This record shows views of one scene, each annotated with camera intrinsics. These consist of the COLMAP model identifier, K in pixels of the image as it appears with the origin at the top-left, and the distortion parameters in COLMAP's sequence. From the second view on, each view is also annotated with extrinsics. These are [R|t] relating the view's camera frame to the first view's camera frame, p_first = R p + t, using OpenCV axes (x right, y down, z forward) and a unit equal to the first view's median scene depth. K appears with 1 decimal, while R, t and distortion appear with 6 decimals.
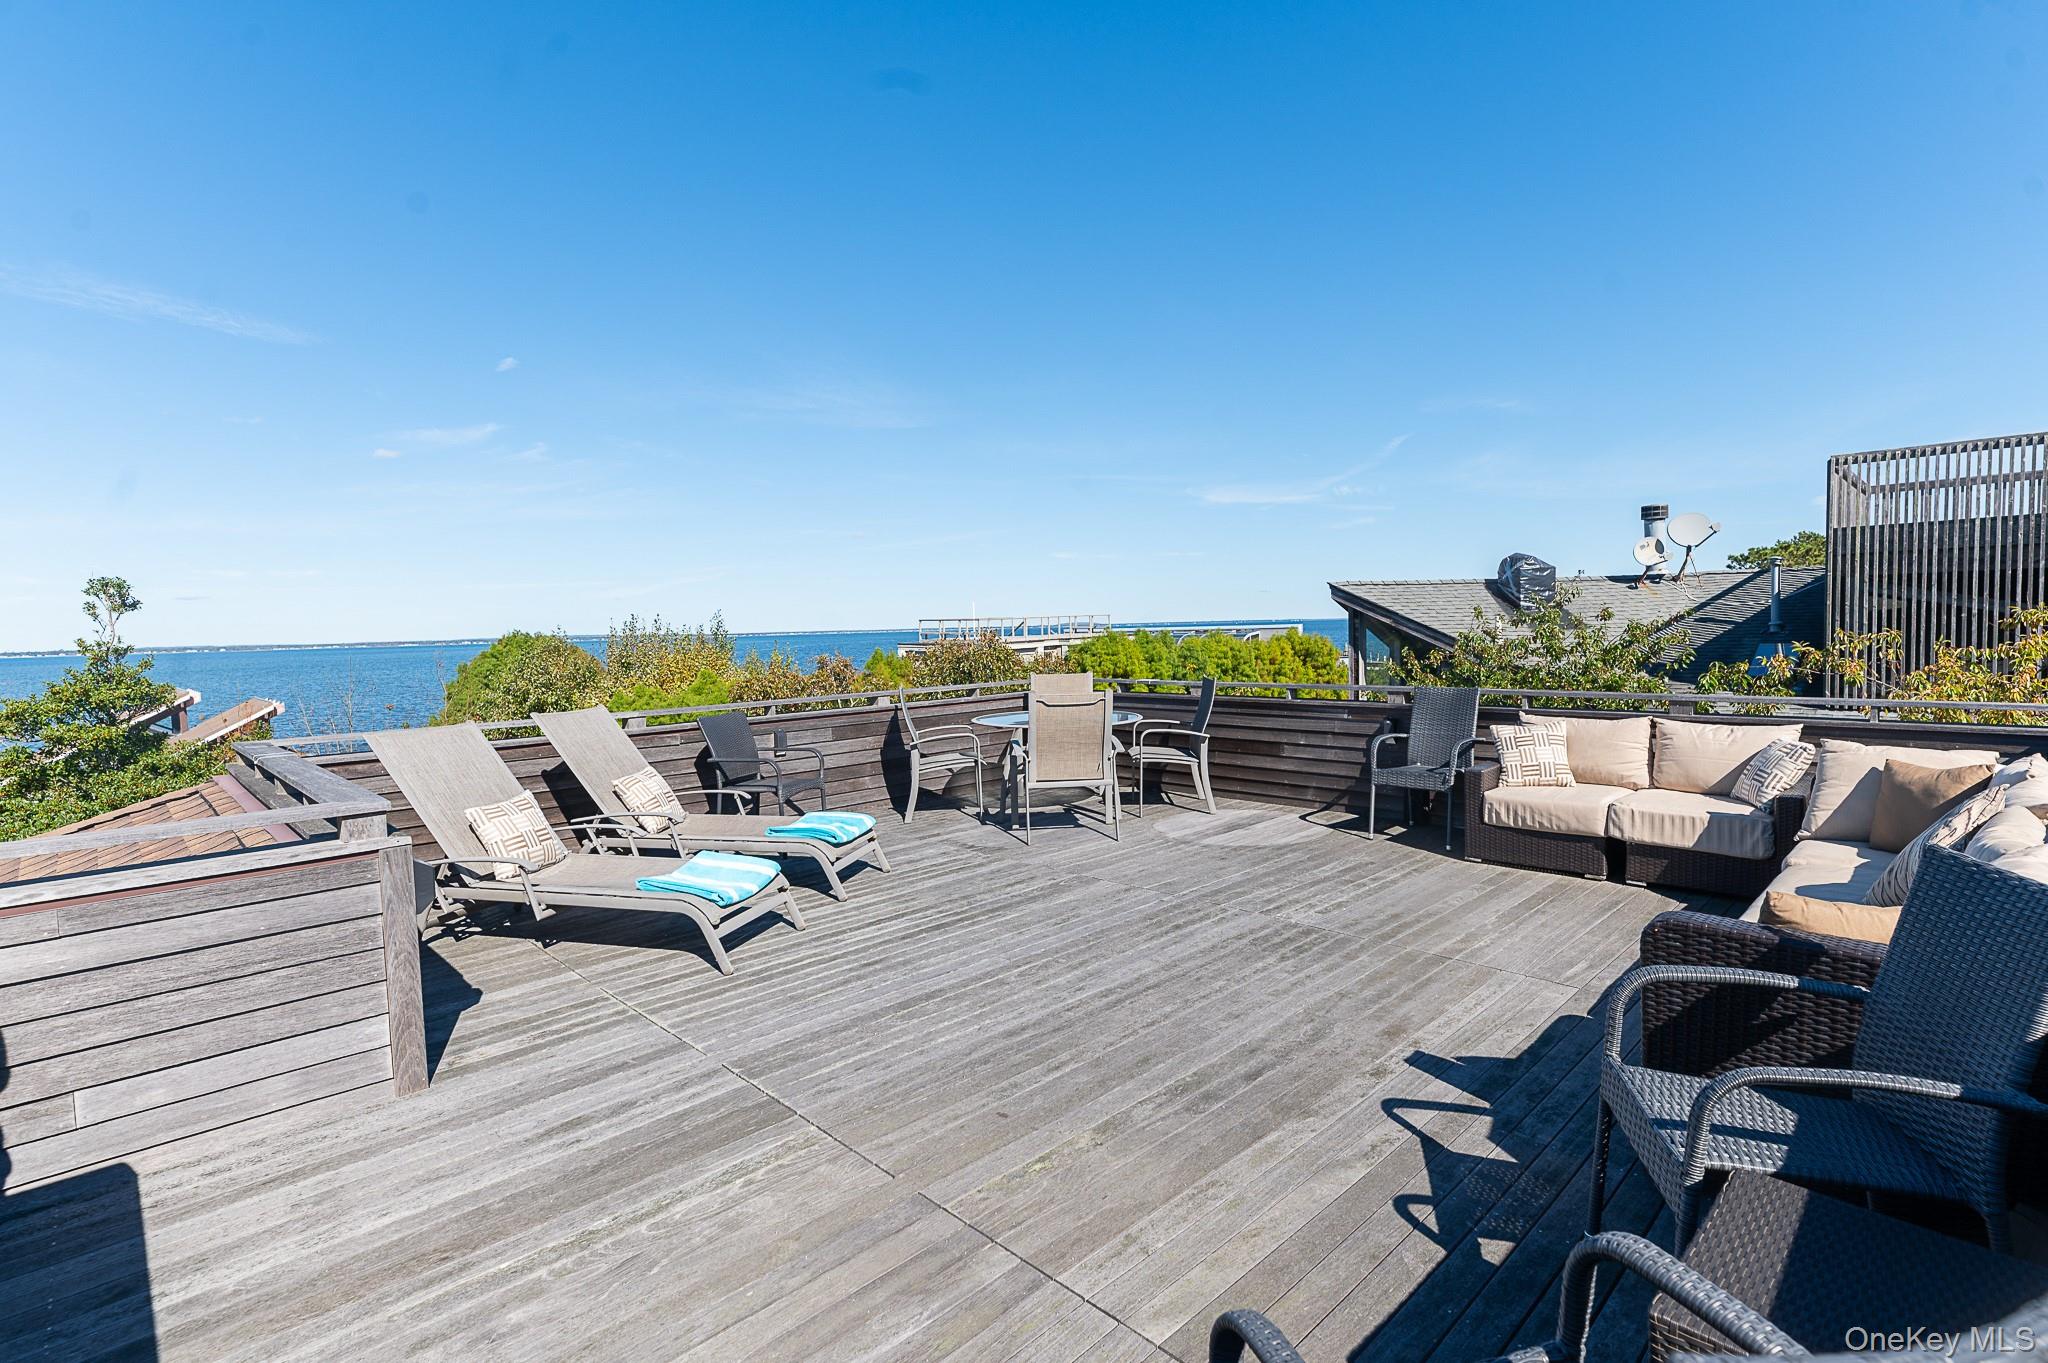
lens RADIAL K [[976.4, 0, 1024.0], [0, 976.4, 681.5], [0, 0, 1]] dist [-0.022323, 0.000313]
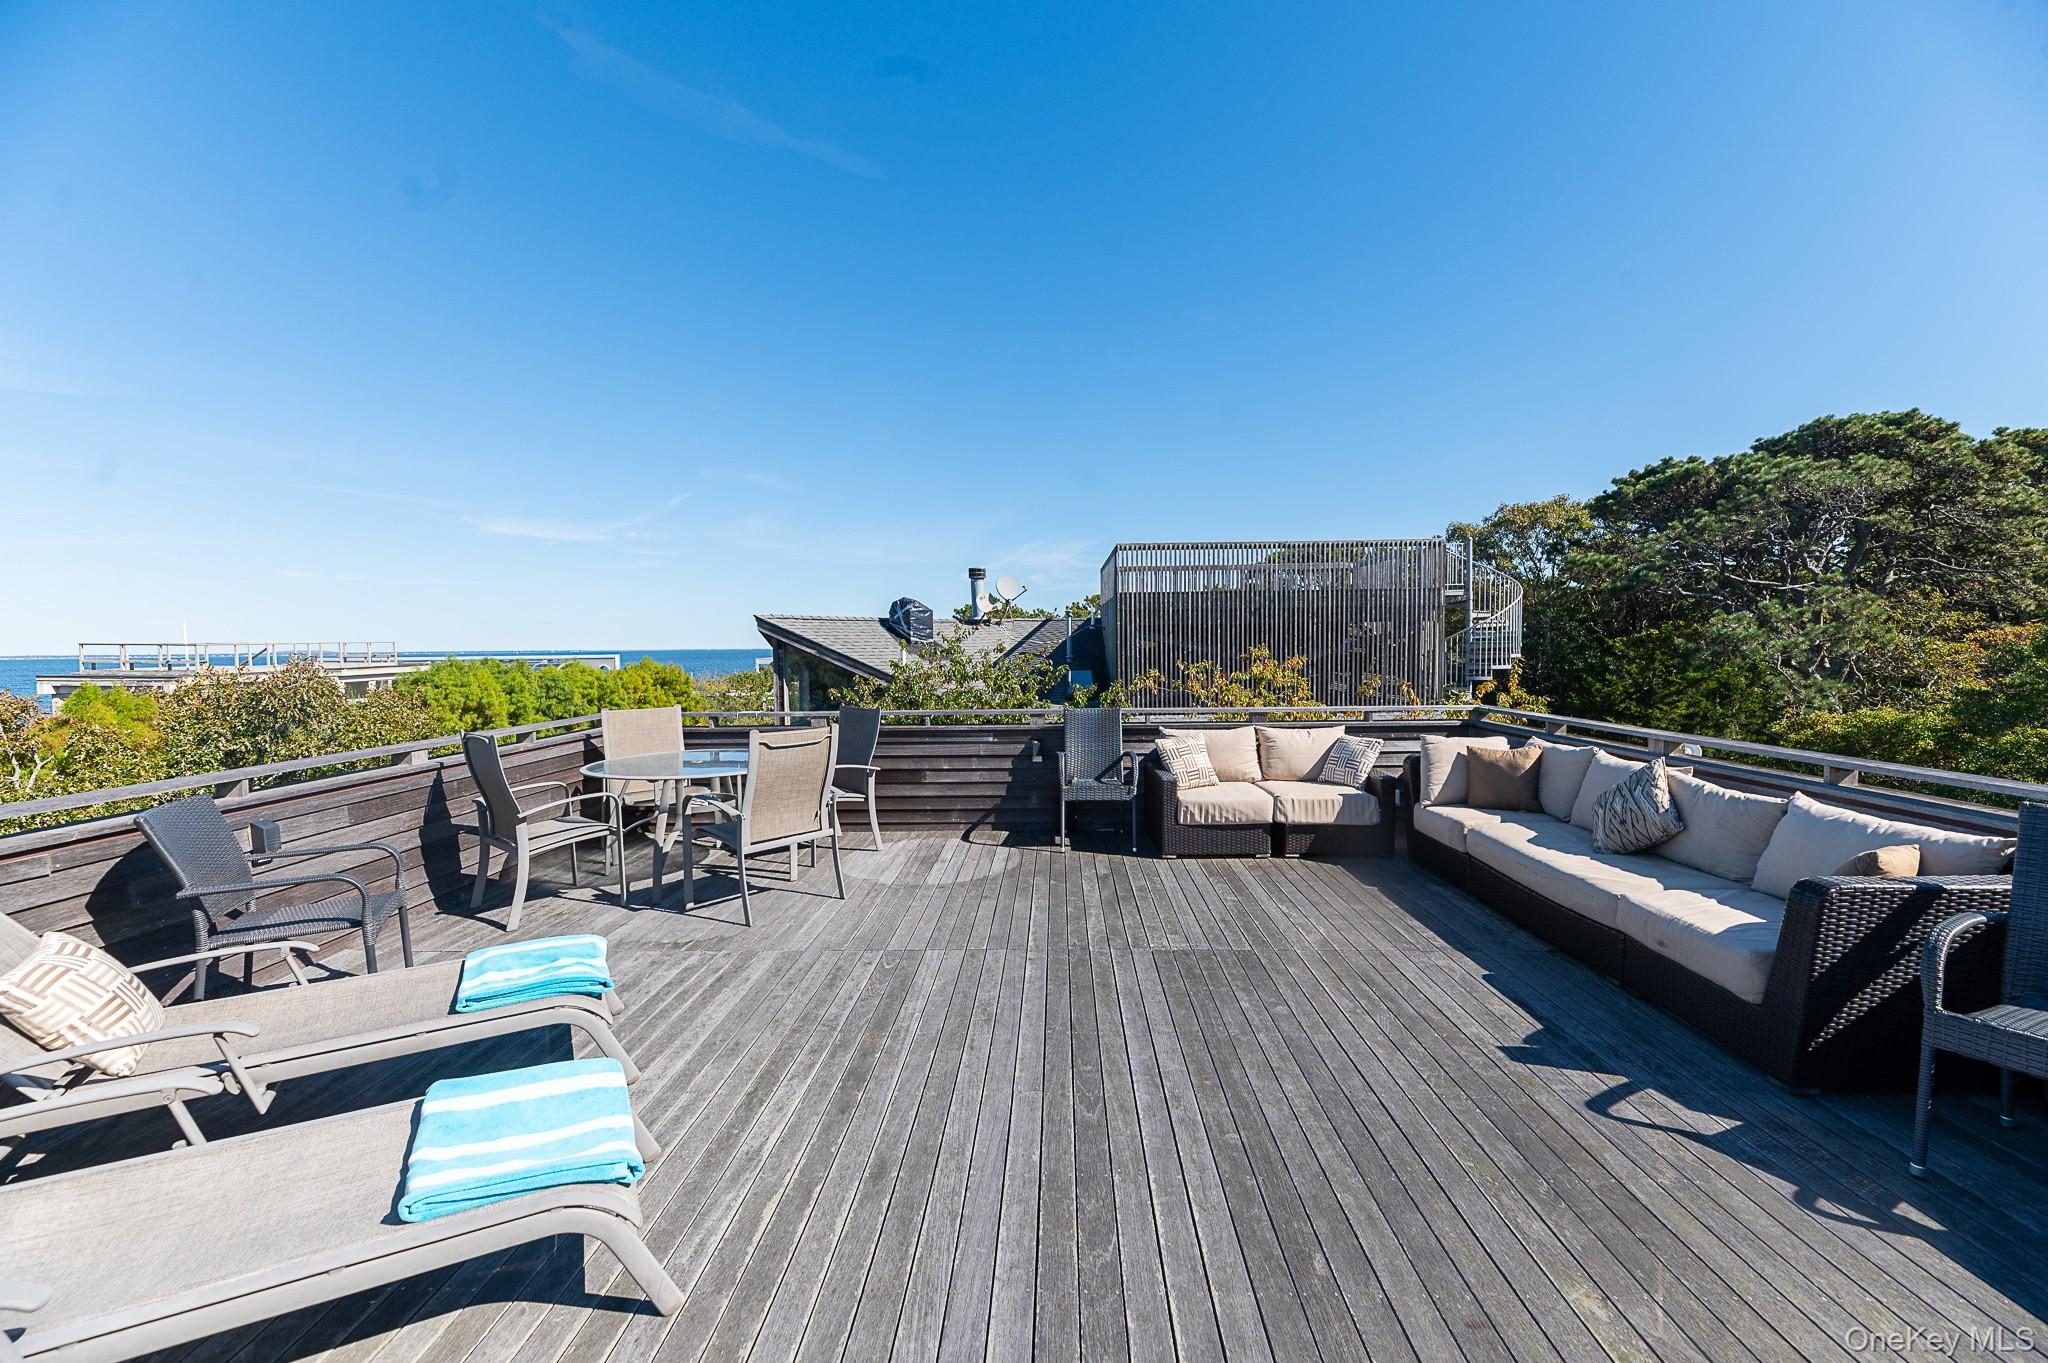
lens RADIAL K [[835.1, 0, 1030.9], [0, 835.1, 672.6], [0, 0, 1]] dist [-0.008579, 0.000095]
pose [[0.712164, -0.004484, 0.701998, -0.269546], [0.031997, 0.999148, -0.026078, -0.011502], [-0.701283, 0.041033, 0.711701, 0.307490]]
